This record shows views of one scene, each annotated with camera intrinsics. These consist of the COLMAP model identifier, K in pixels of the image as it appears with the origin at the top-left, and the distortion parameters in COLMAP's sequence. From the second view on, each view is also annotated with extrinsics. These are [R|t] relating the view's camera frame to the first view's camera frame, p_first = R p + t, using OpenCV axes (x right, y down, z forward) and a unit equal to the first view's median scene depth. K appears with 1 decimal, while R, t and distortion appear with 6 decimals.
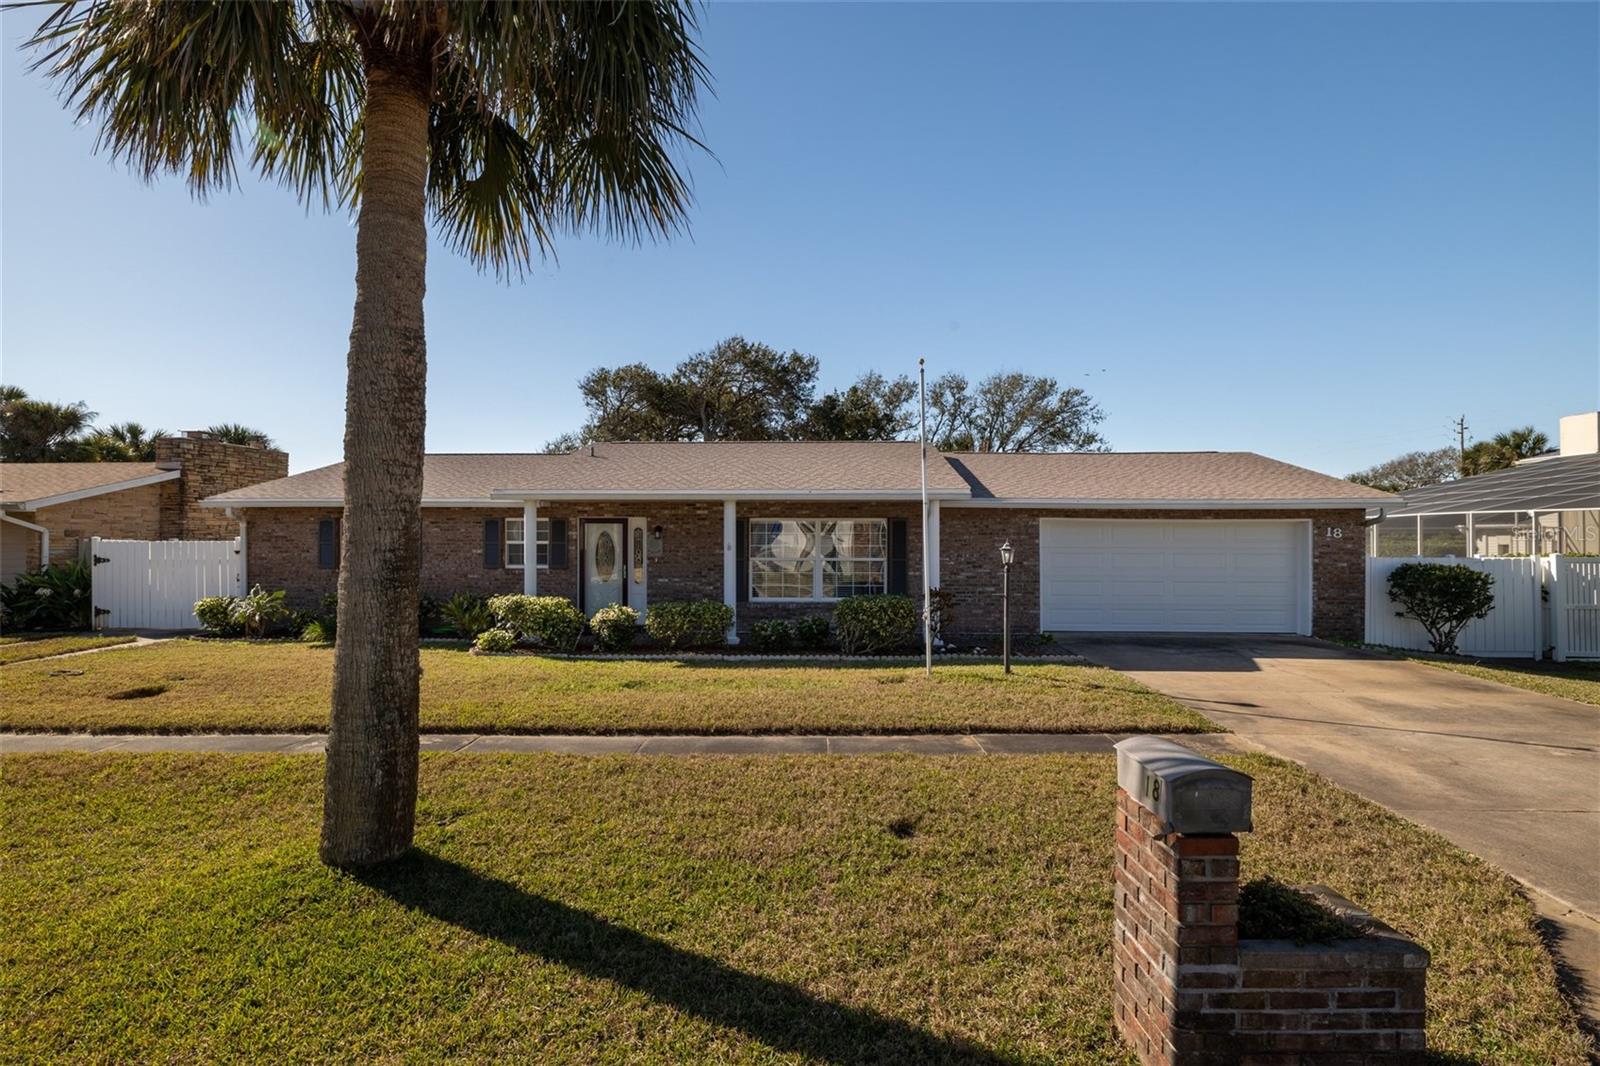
lens RADIAL K [[776.2, 0, 804.0], [0, 776.2, 539.7], [0, 0, 1]] dist [-0.003529, 0.000035]
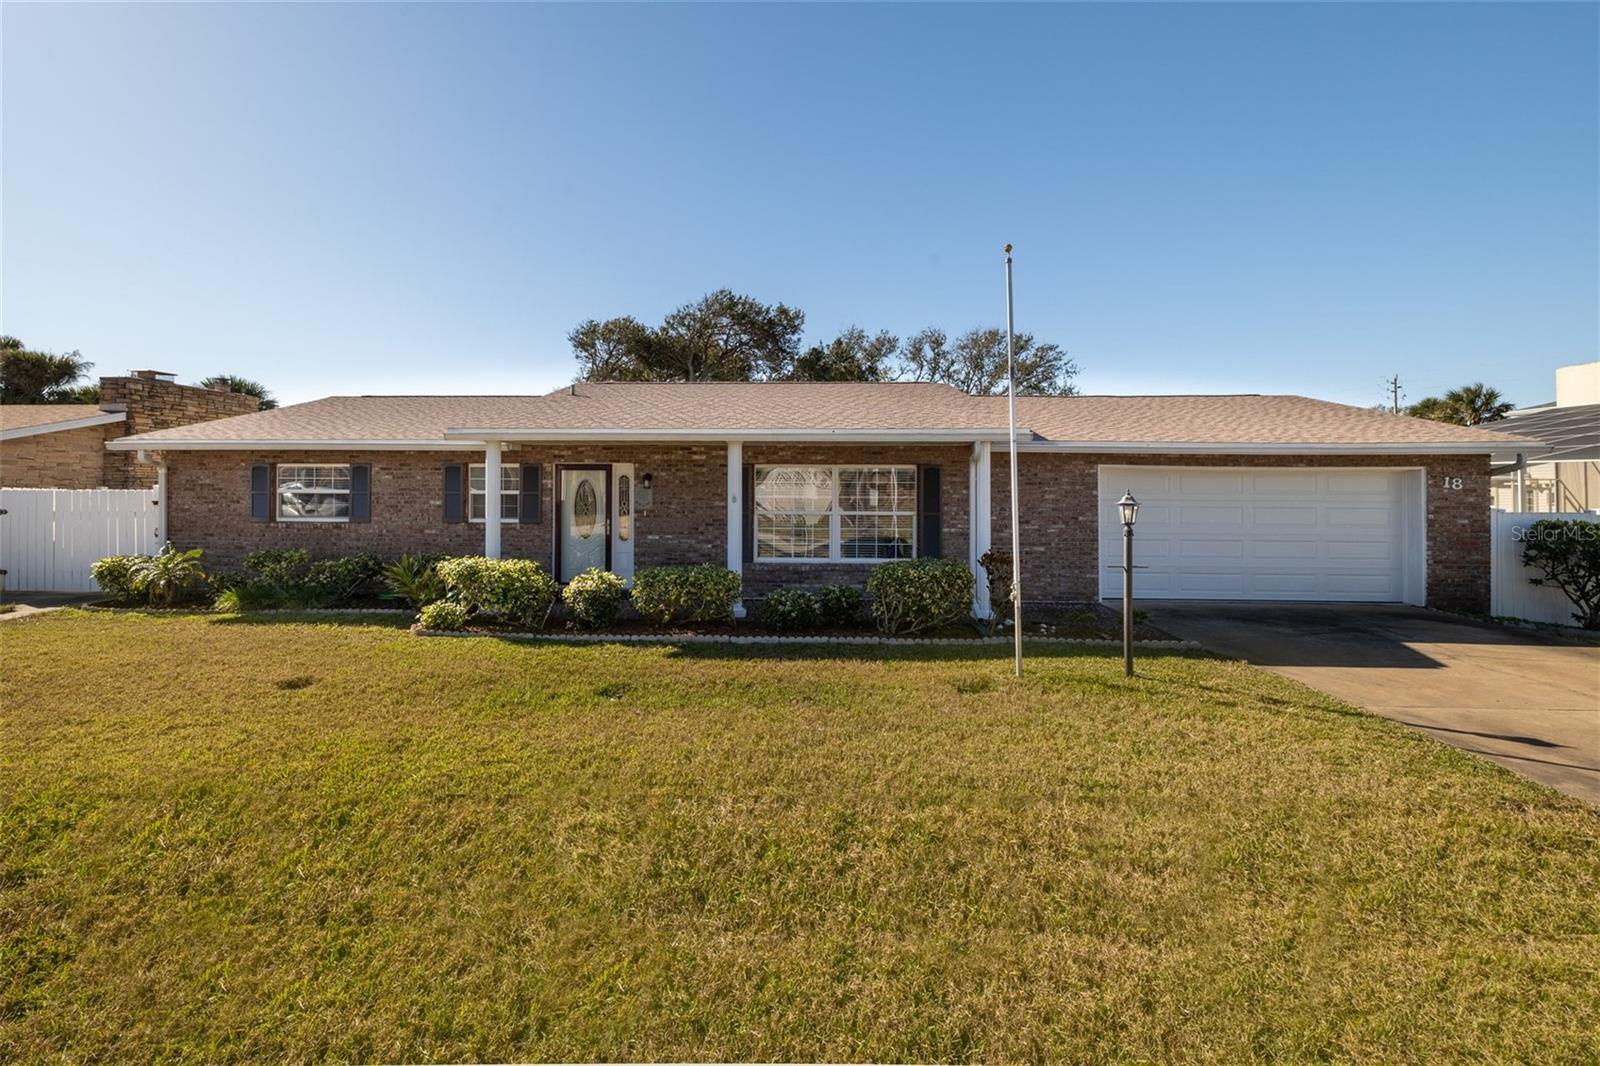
lens RADIAL K [[665.7, 0, 770.7], [0, 665.7, 485.9], [0, 0, 1]] dist [0.000812, -0.000403]
pose [[0.999996, 0.002594, 0.001366, -0.053498], [-0.002586, 0.999982, -0.005329, -0.000388], [-0.001379, 0.005325, 0.999985, 0.268377]]
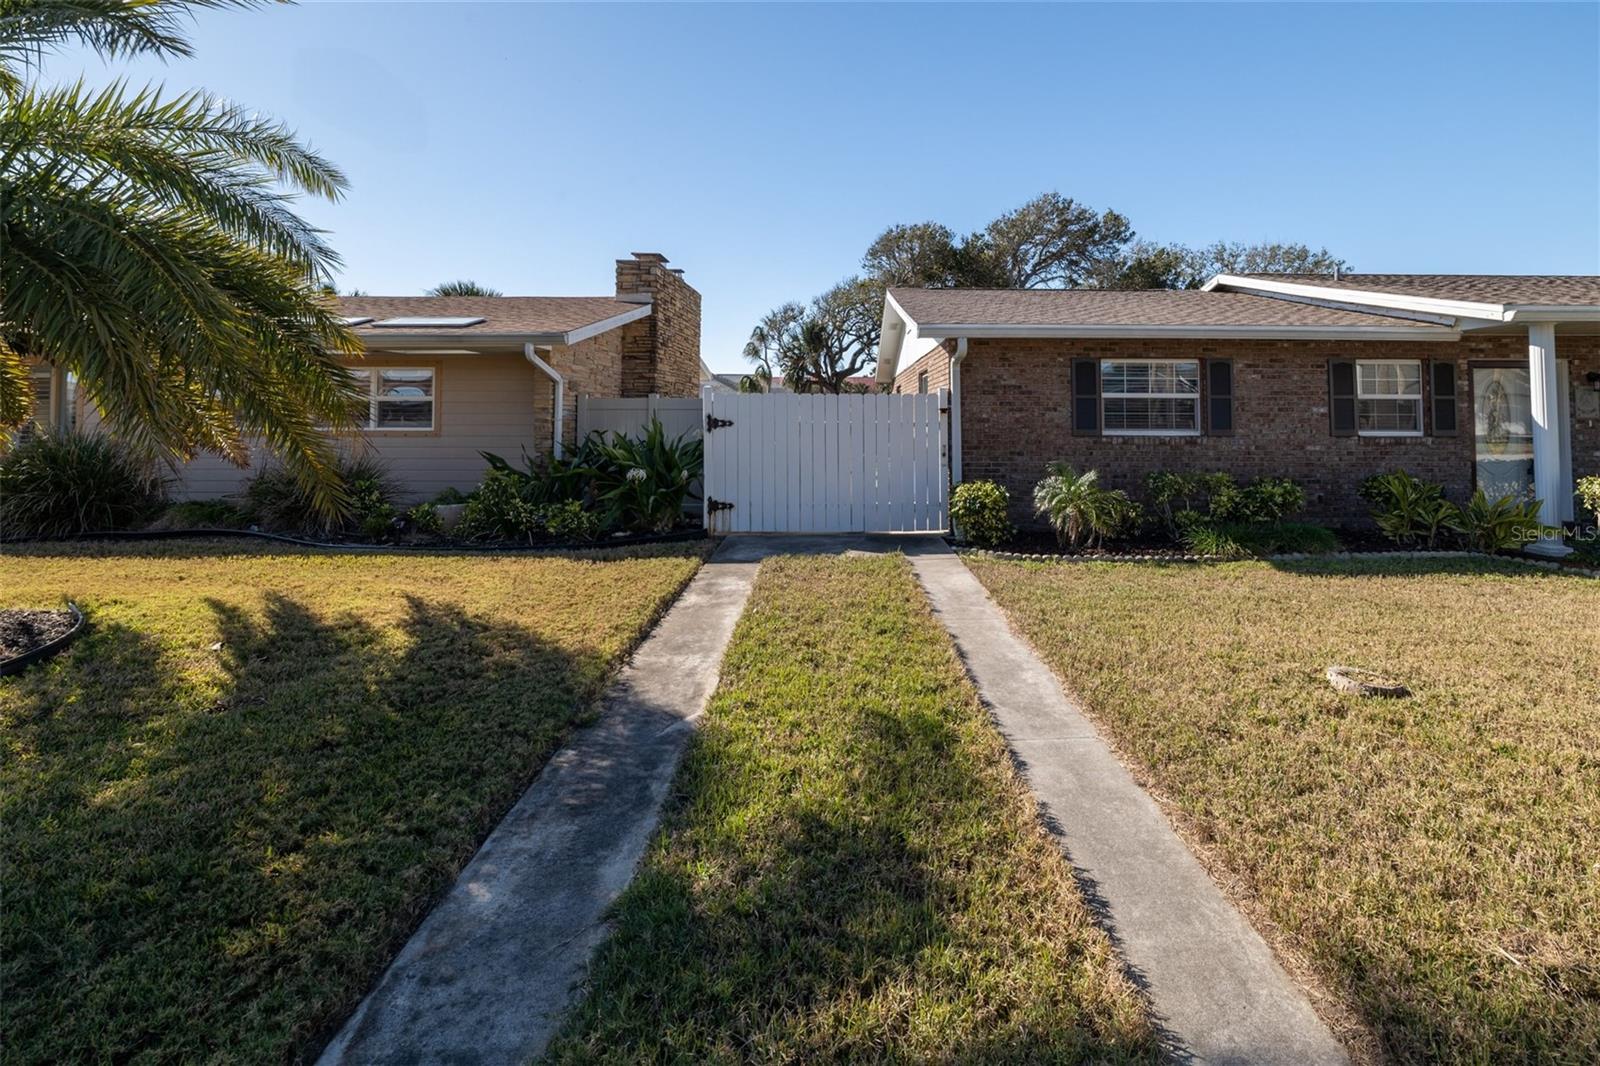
lens RADIAL K [[665.7, 0, 798.5], [0, 665.7, 405.0], [0, 0, 1]] dist [0.000812, -0.000403]
pose [[0.997979, 0.003168, 0.063466, -0.905383], [-0.001597, 0.999692, -0.024783, 0.025753], [-0.063525, 0.024632, 0.997676, 0.472716]]
